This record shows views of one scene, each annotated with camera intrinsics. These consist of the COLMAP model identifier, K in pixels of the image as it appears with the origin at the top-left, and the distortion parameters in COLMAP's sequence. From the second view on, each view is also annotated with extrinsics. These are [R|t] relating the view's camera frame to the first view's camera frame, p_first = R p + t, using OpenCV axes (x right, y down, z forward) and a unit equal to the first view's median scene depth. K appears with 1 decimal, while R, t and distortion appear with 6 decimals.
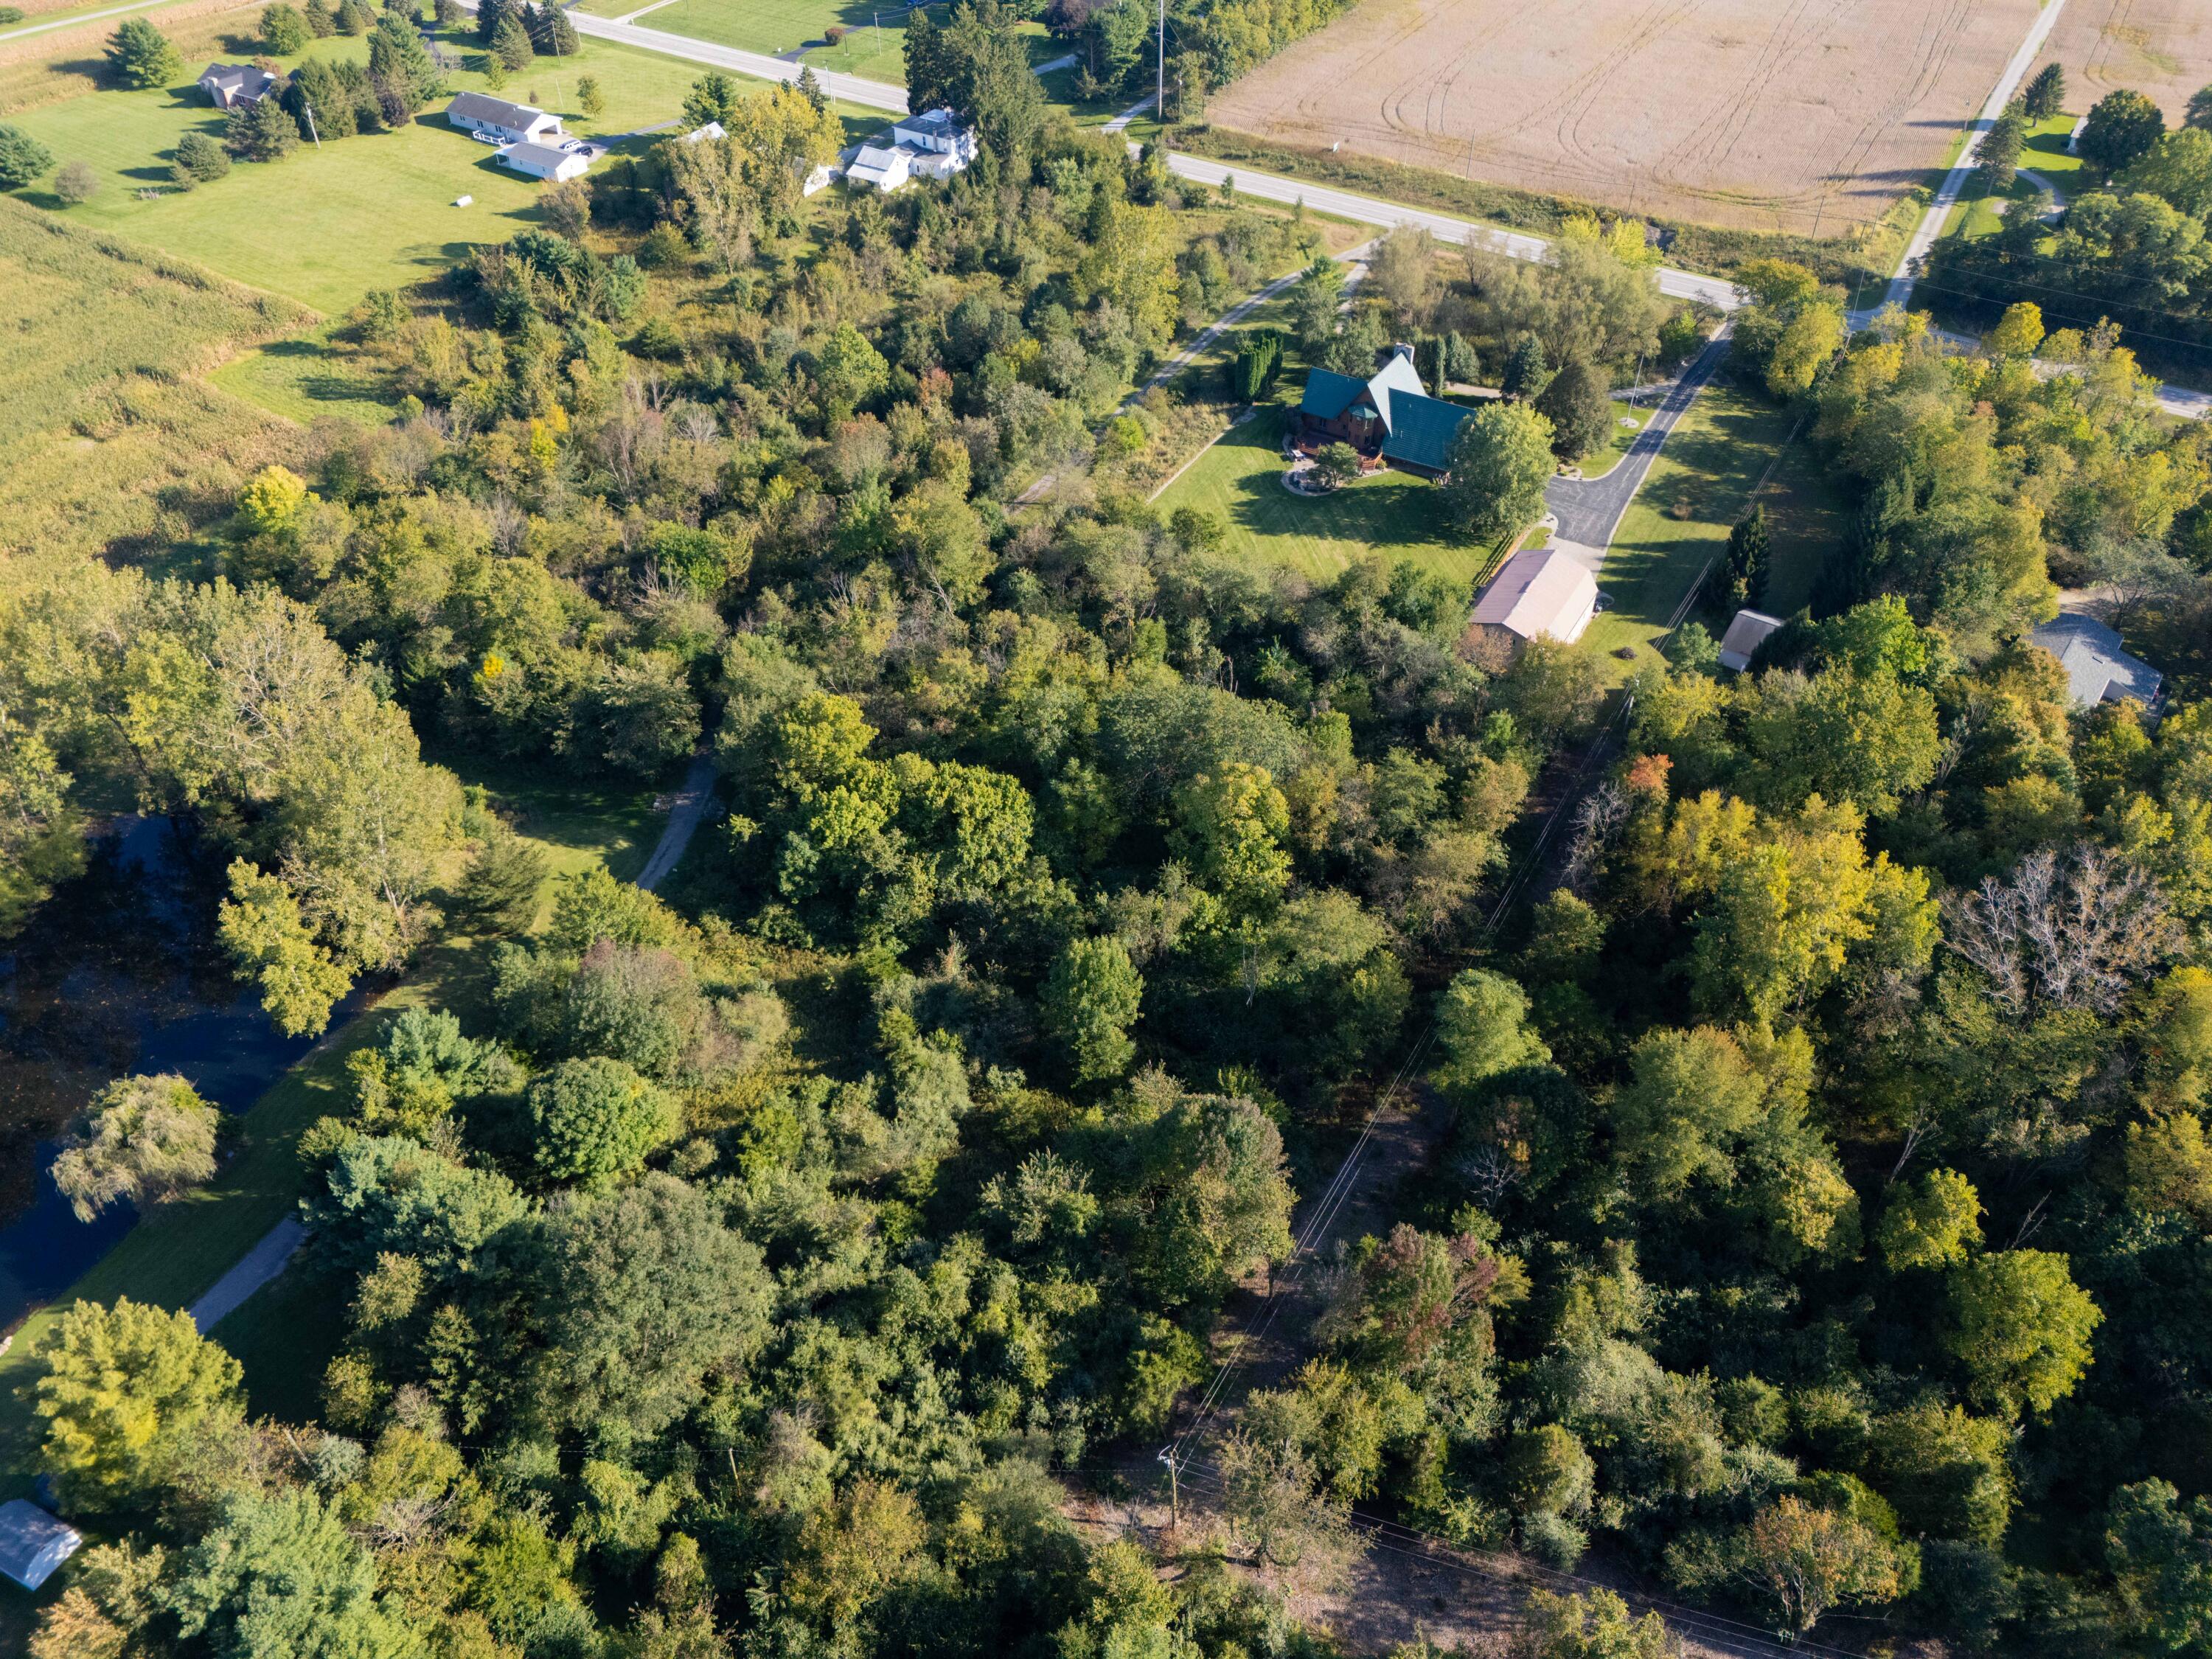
lens RADIAL K [[1602.6, 0, 1106.0], [0, 1602.6, 829.5], [0, 0, 1]] dist [0.067002, -0.054270]
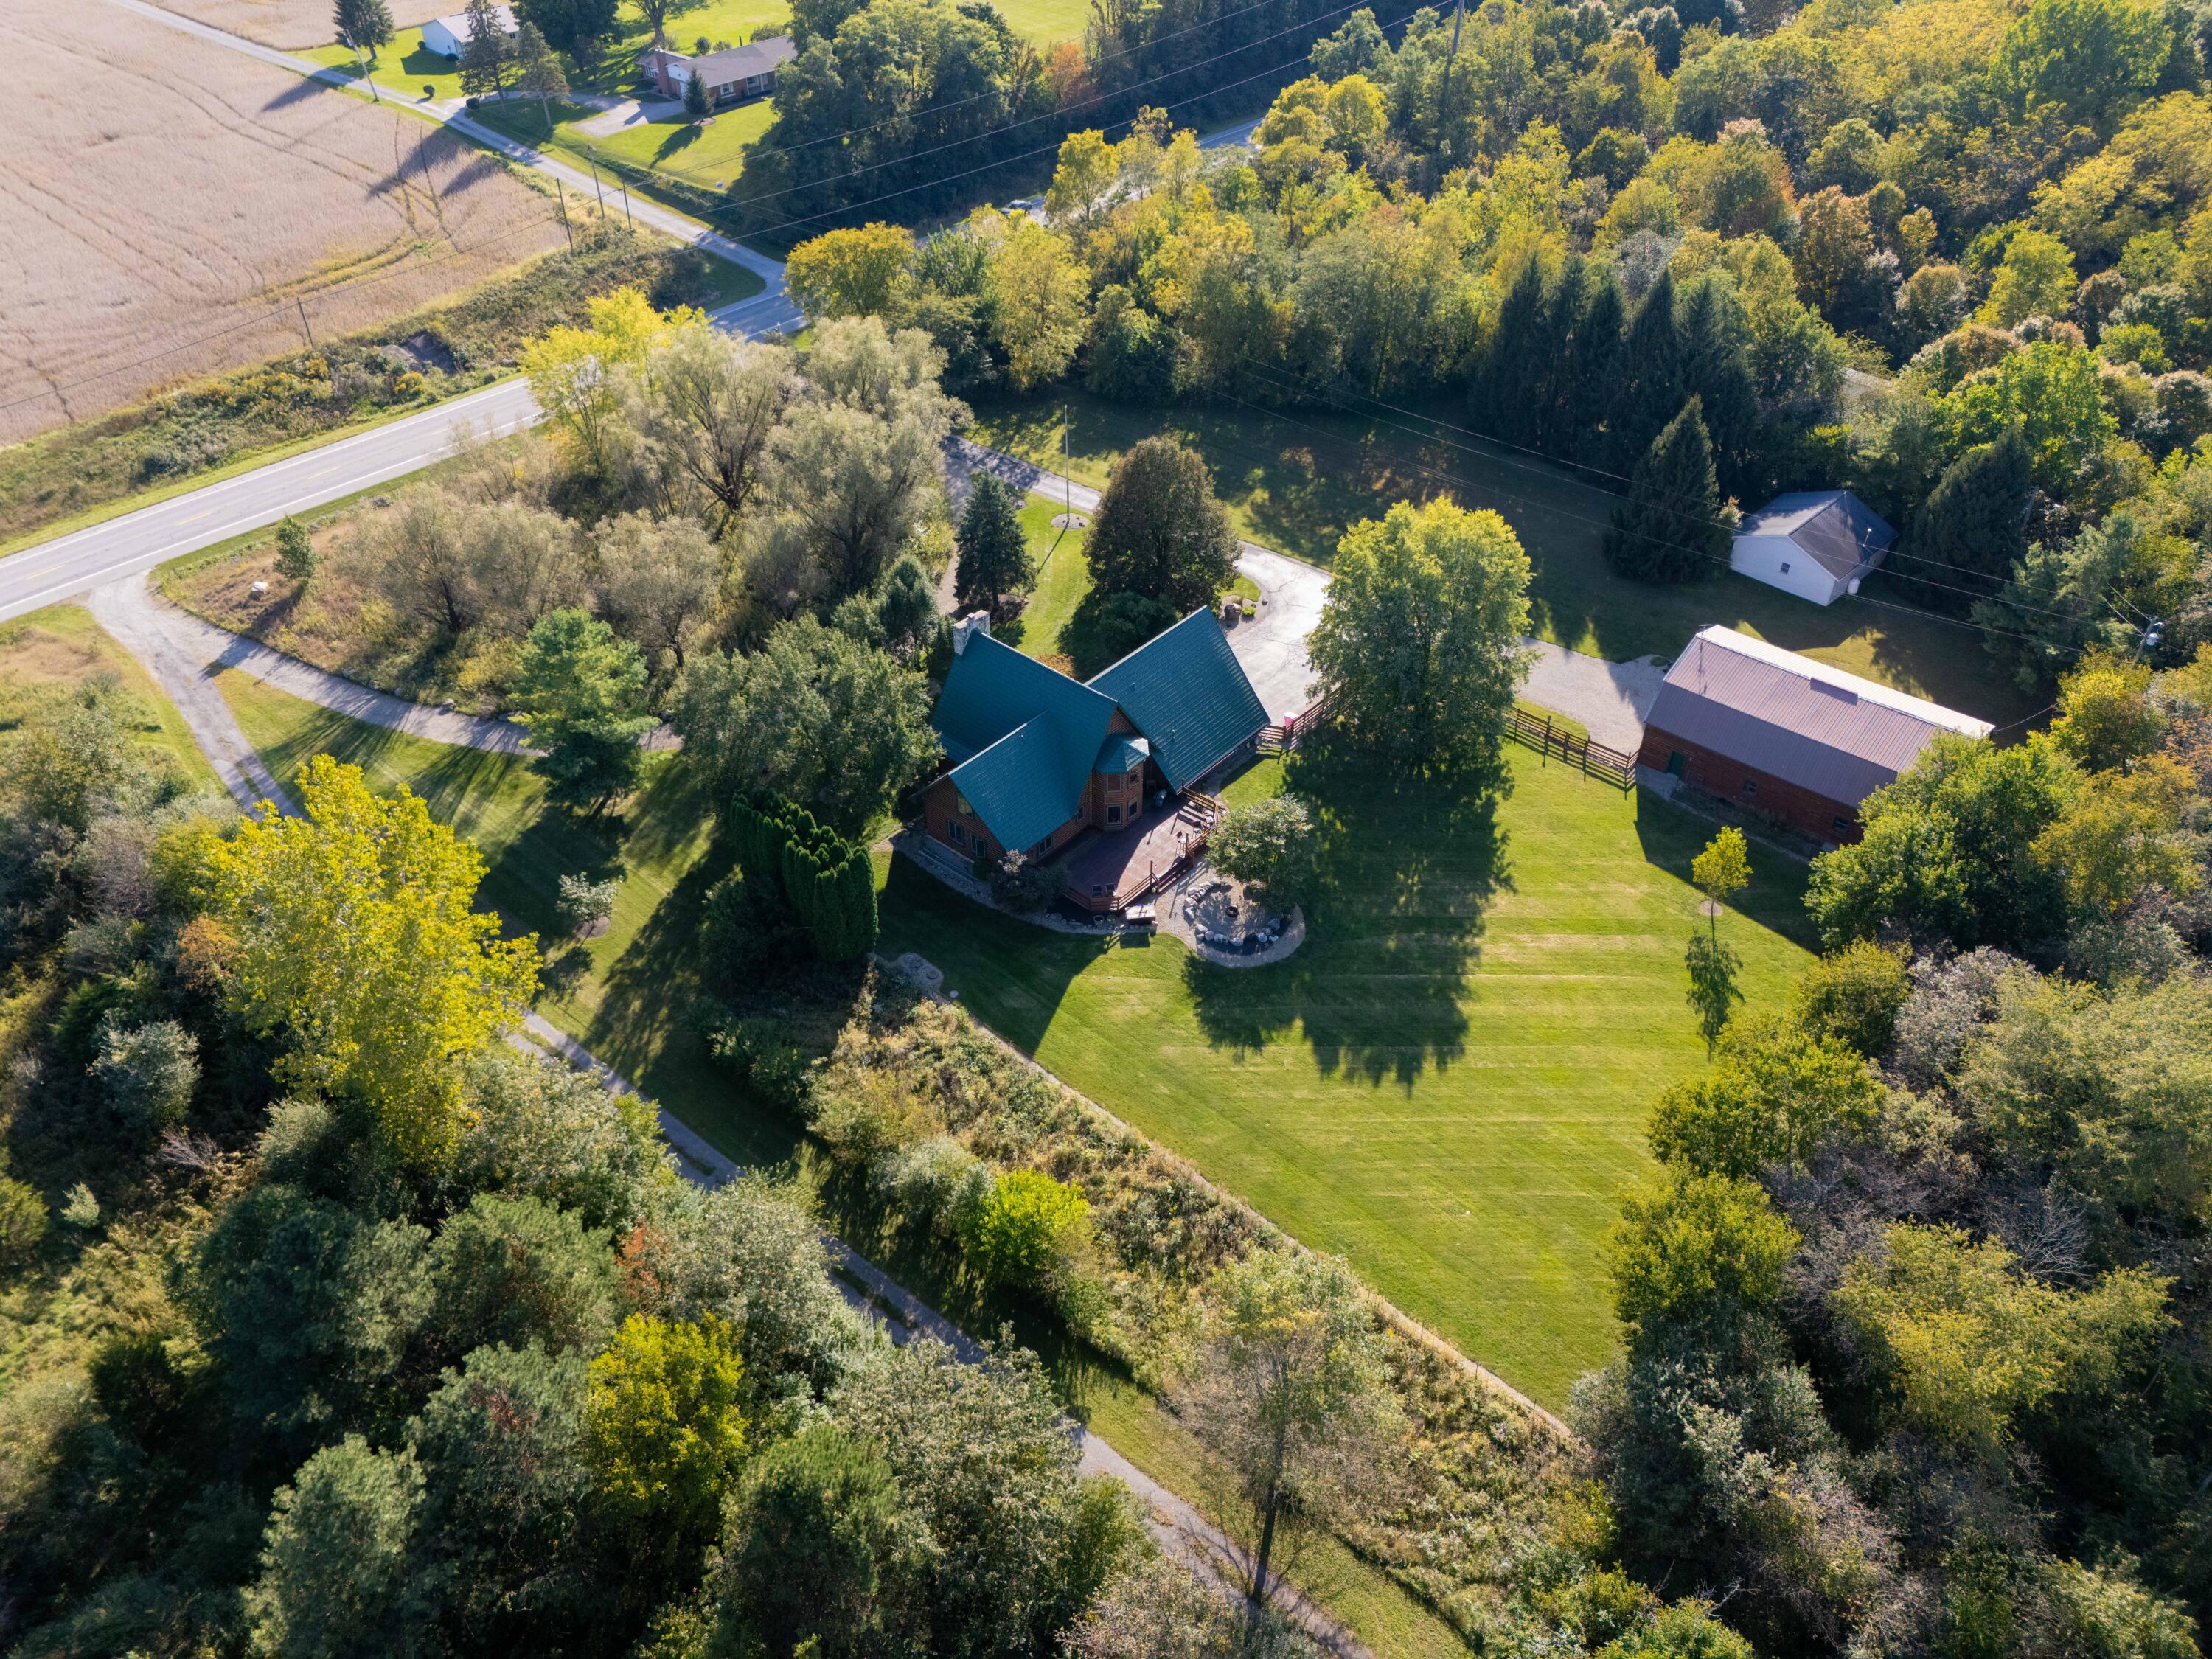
lens RADIAL K [[1602.6, 0, 1106.0], [0, 1602.6, 829.5], [0, 0, 1]] dist [0.067002, -0.054270]
pose [[0.145262, -0.635980, 0.757910, -0.166735], [0.648272, 0.639872, 0.412683, -0.375731], [-0.747424, 0.431385, 0.505237, 0.683874]]
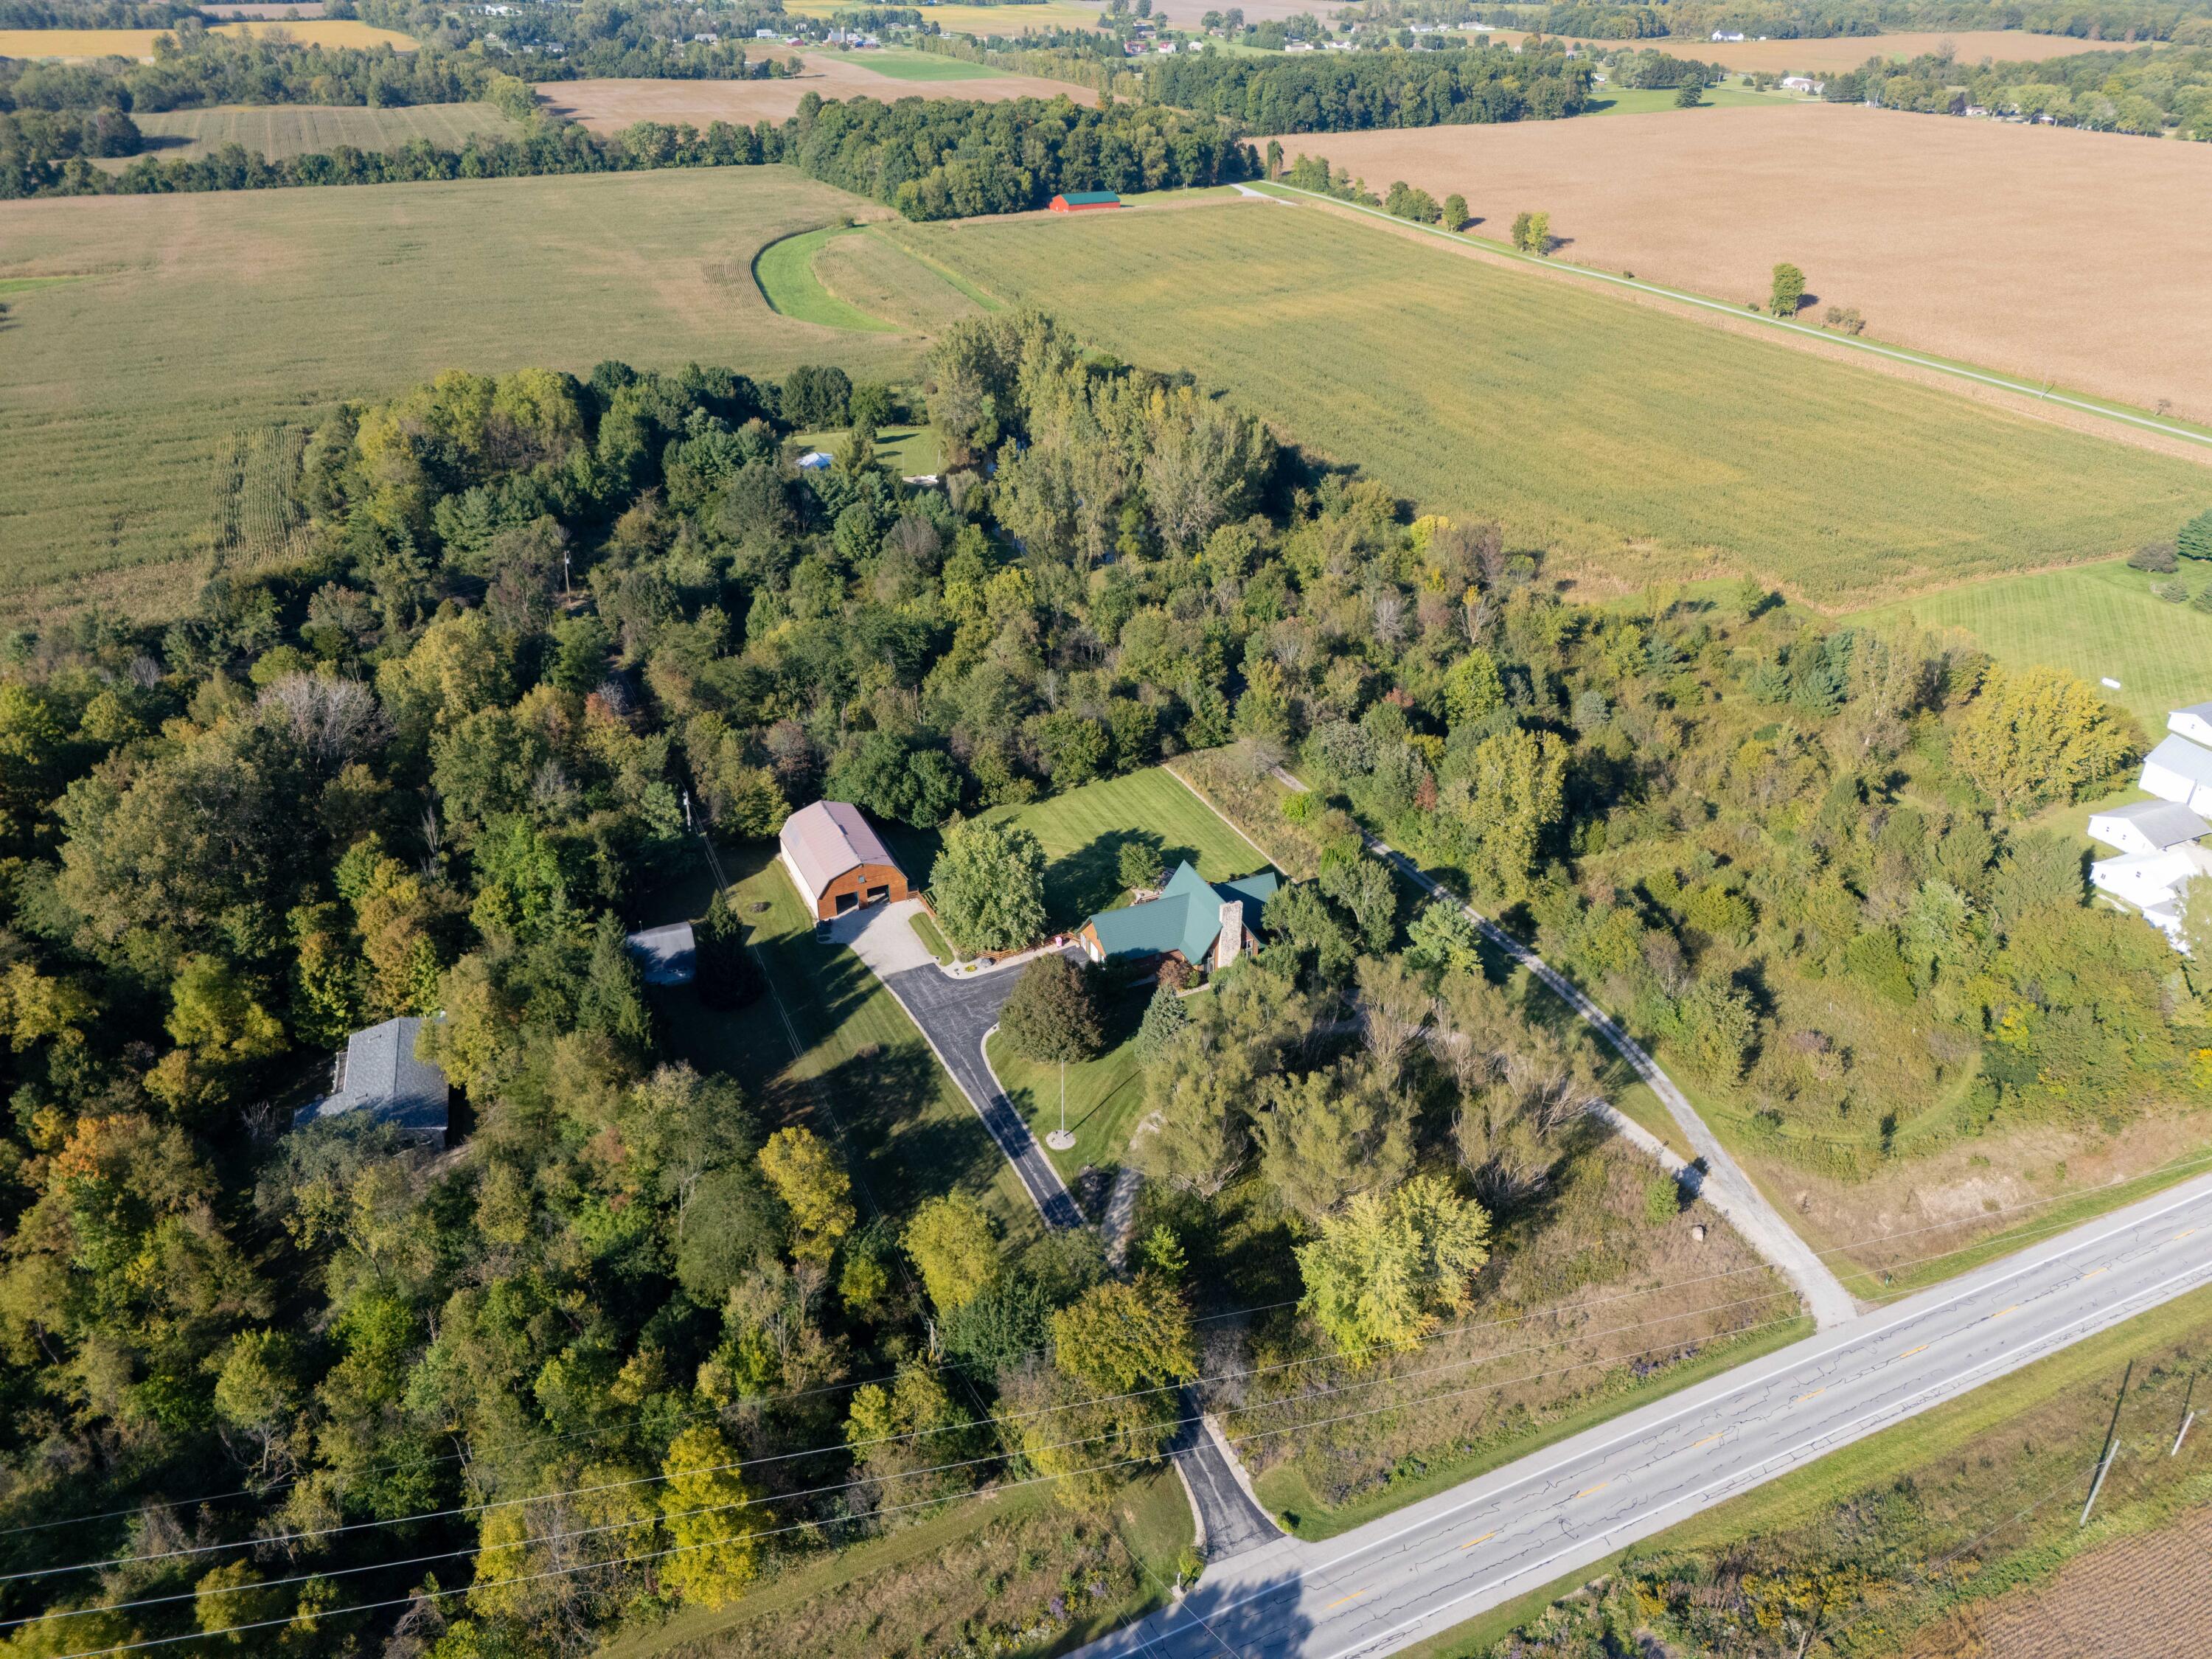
lens RADIAL K [[1594.8, 0, 1096.1], [0, 1594.8, 825.2], [0, 0, 1]] dist [0.090207, -0.096066]
pose [[-0.569889, 0.384352, -0.726293, 0.756108], [-0.558791, 0.466775, 0.685473, -0.767545], [0.602478, 0.796489, -0.051238, 0.855567]]
